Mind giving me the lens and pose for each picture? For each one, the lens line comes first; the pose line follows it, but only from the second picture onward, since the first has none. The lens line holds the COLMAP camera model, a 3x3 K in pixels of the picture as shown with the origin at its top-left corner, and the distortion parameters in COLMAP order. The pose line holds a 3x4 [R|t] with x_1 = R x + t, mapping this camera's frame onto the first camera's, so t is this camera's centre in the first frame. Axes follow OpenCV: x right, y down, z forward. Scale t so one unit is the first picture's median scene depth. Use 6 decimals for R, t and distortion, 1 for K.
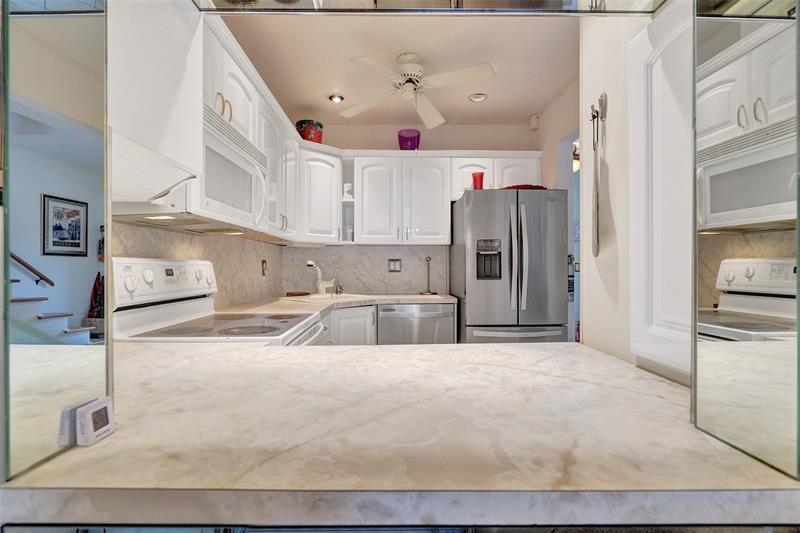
lens RADIAL K [[386.1, 0, 399.1], [0, 386.1, 266.6], [0, 0, 1]] dist [-0.009644, 0.004905]
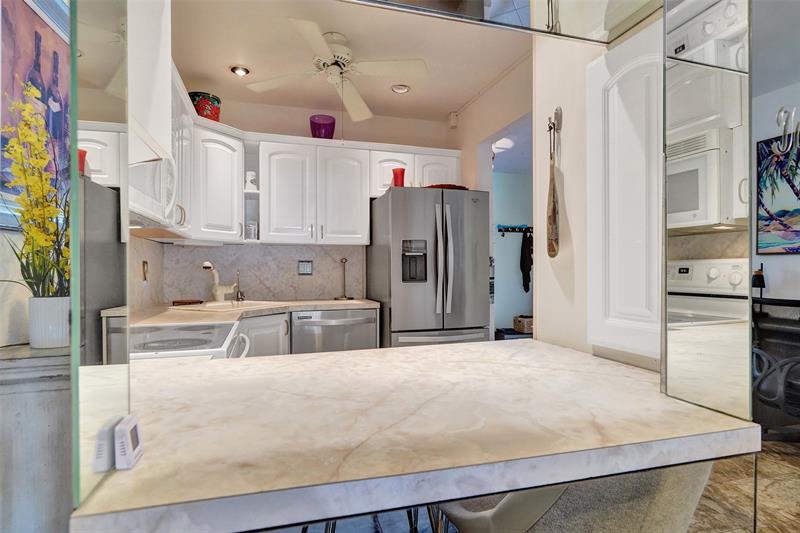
lens RADIAL K [[433.5, 0, 407.0], [0, 433.5, 268.0], [0, 0, 1]] dist [-0.003823, 0.005484]
pose [[0.960733, -0.000322, 0.277474, -0.223701], [0.001534, 0.999990, -0.004151, 0.008191], [-0.277470, 0.004414, 0.960724, -0.056067]]
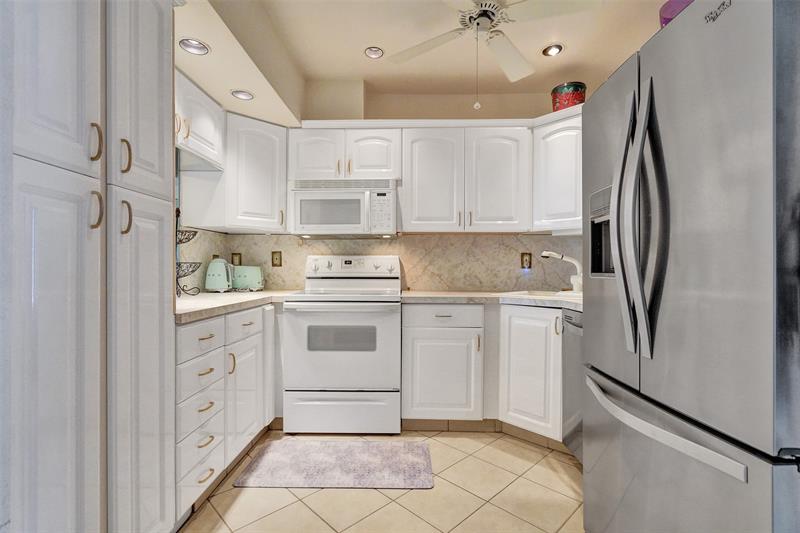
lens RADIAL K [[386.1, 0, 397.9], [0, 386.1, 269.9], [0, 0, 1]] dist [-0.009644, 0.004905]
pose [[-0.072605, 0.006924, -0.997337, 1.993532], [0.001312, 0.999976, 0.006847, 0.060908], [0.997360, -0.000812, -0.072613, 2.163519]]
